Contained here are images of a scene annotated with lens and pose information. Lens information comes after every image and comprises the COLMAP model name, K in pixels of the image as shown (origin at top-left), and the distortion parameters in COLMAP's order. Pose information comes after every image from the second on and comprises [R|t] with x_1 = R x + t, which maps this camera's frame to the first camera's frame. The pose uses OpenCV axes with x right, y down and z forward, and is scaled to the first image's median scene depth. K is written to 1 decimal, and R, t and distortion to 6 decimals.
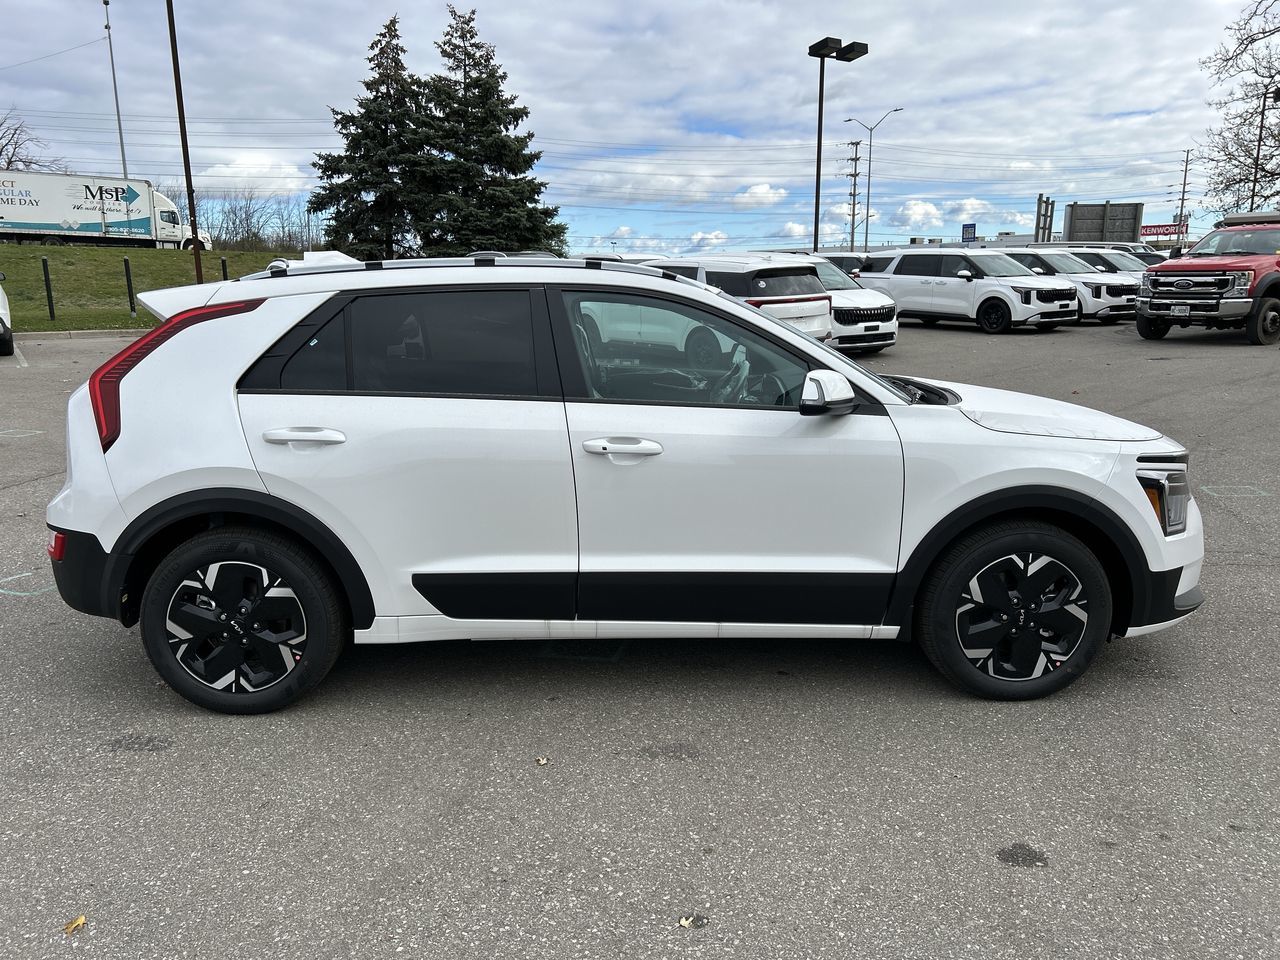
lens RADIAL K [[955.4, 0, 640.0], [0, 955.4, 480.0], [0, 0, 1]] dist [0.047714, -0.049725]
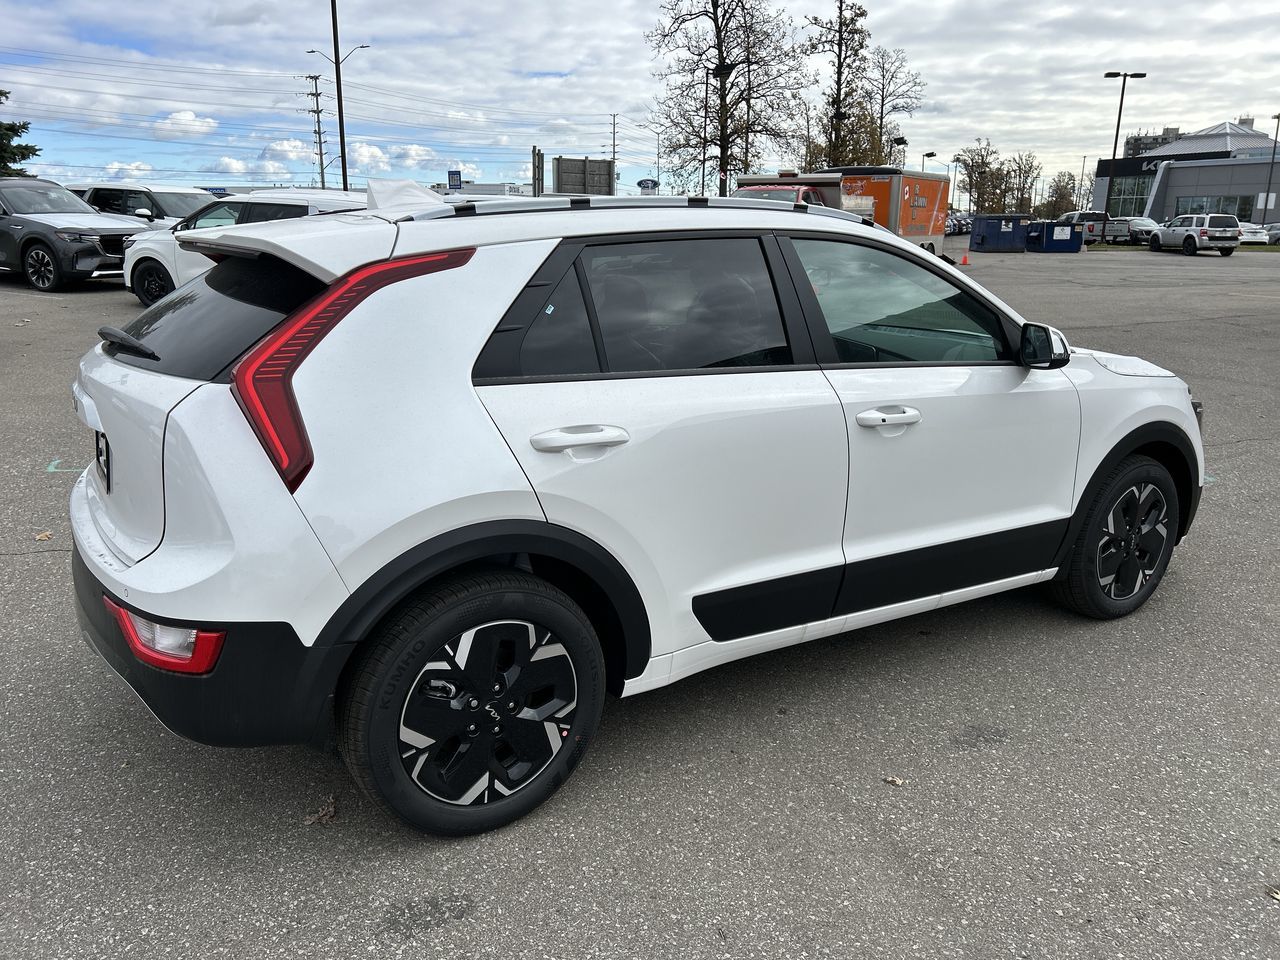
lens RADIAL K [[955.1, 0, 635.9], [0, 955.1, 475.0], [0, 0, 1]] dist [0.058267, -0.060526]
pose [[0.860906, -0.109505, 0.496839, -0.635399], [0.084851, 0.993788, 0.072008, -0.061695], [-0.501638, -0.019835, 0.864850, 0.321717]]
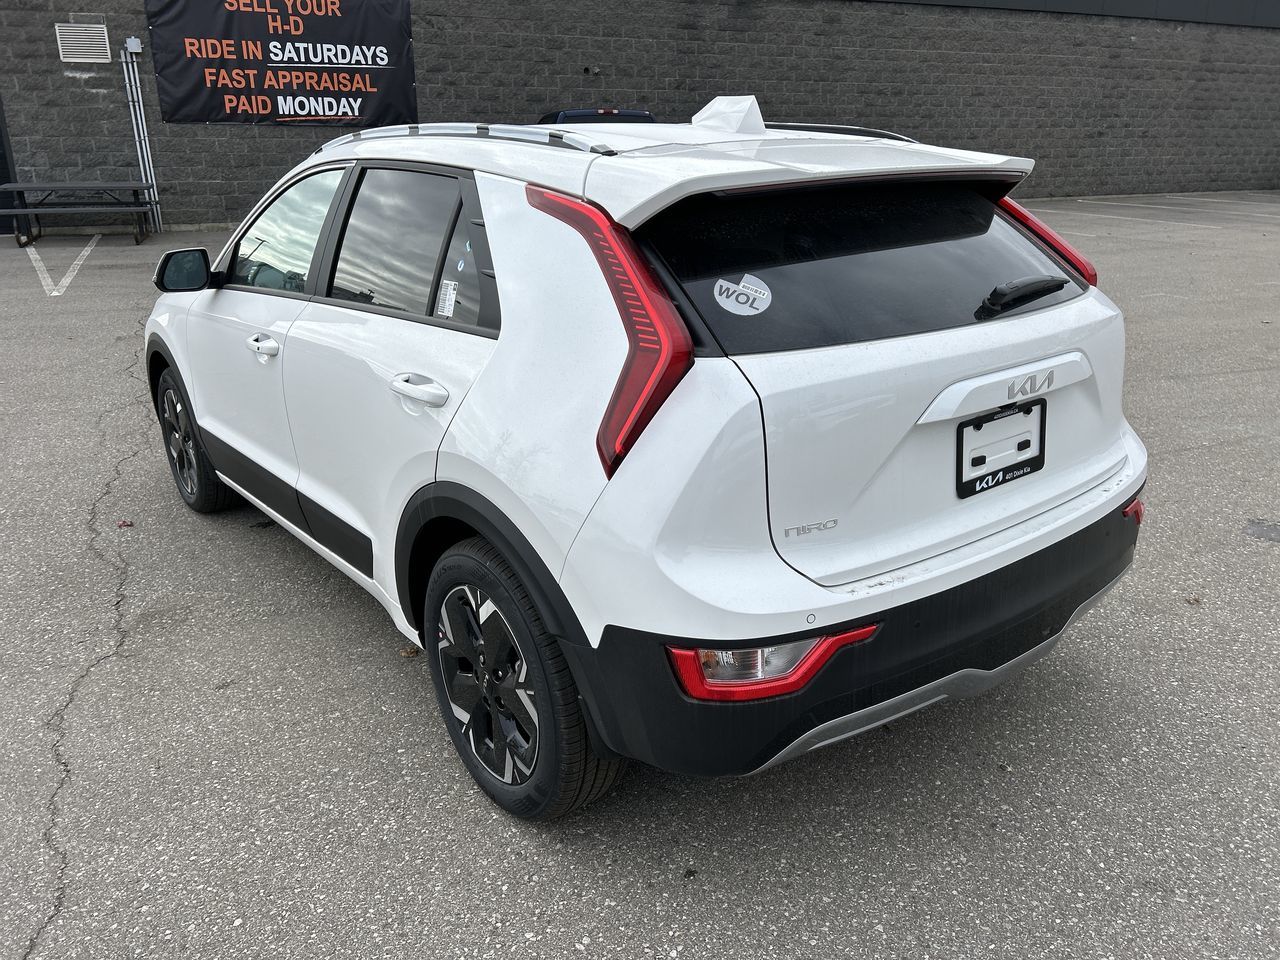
lens RADIAL K [[957.4, 0, 634.2], [0, 957.4, 481.8], [0, 0, 1]] dist [0.062963, -0.067865]
pose [[-0.581475, -0.245944, 0.775499, -0.949637], [0.180416, 0.890496, 0.417692, -0.328426], [-0.793307, 0.382790, -0.473430, 1.643851]]
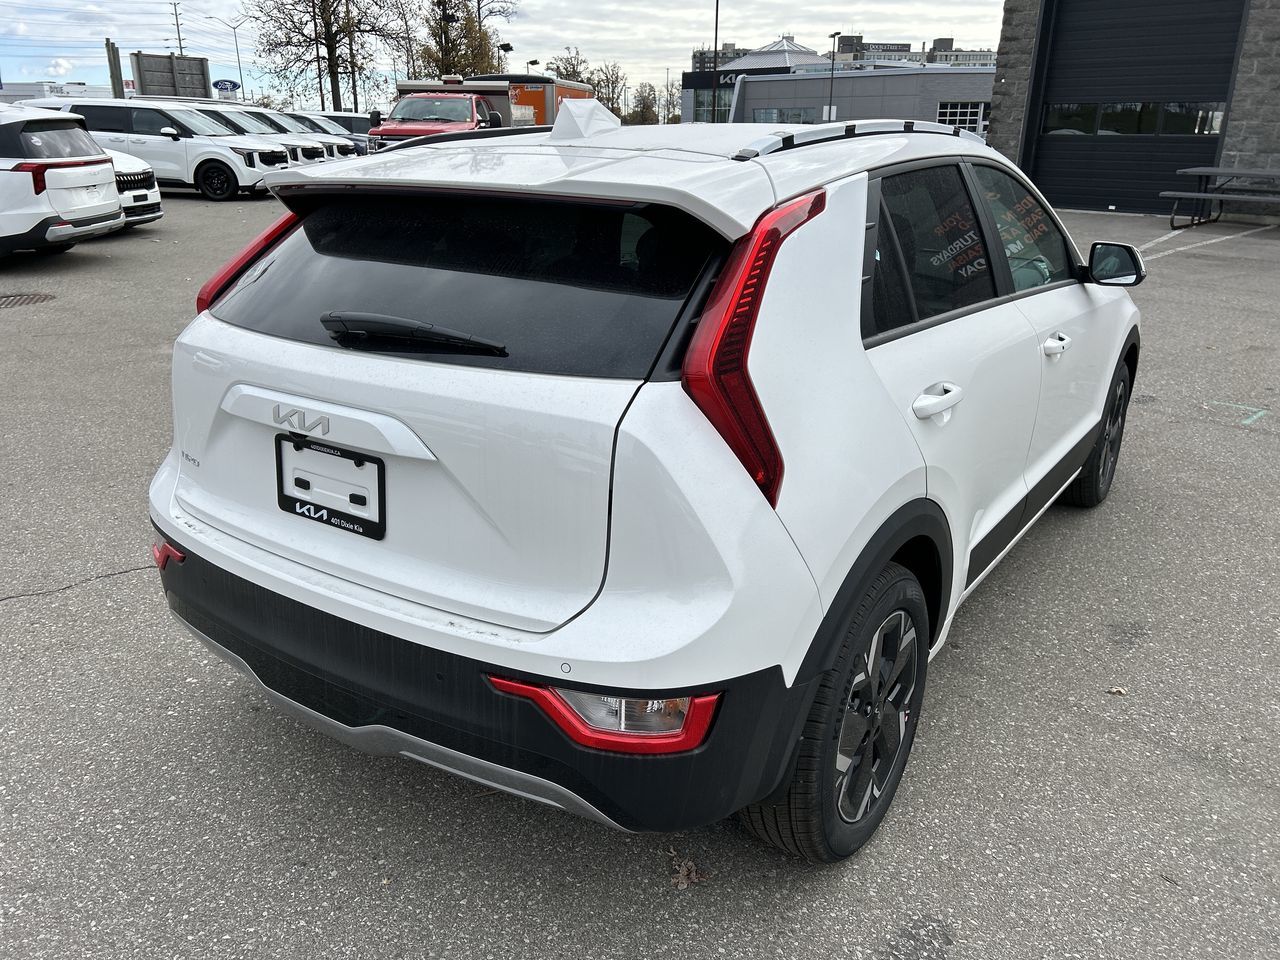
lens RADIAL K [[956.1, 0, 633.7], [0, 956.1, 475.0], [0, 0, 1]] dist [0.053286, -0.053300]
pose [[0.601116, -0.250614, 0.758850, -0.925004], [0.149810, 0.968061, 0.201036, -0.148729], [-0.784995, -0.007163, 0.619461, 0.703131]]
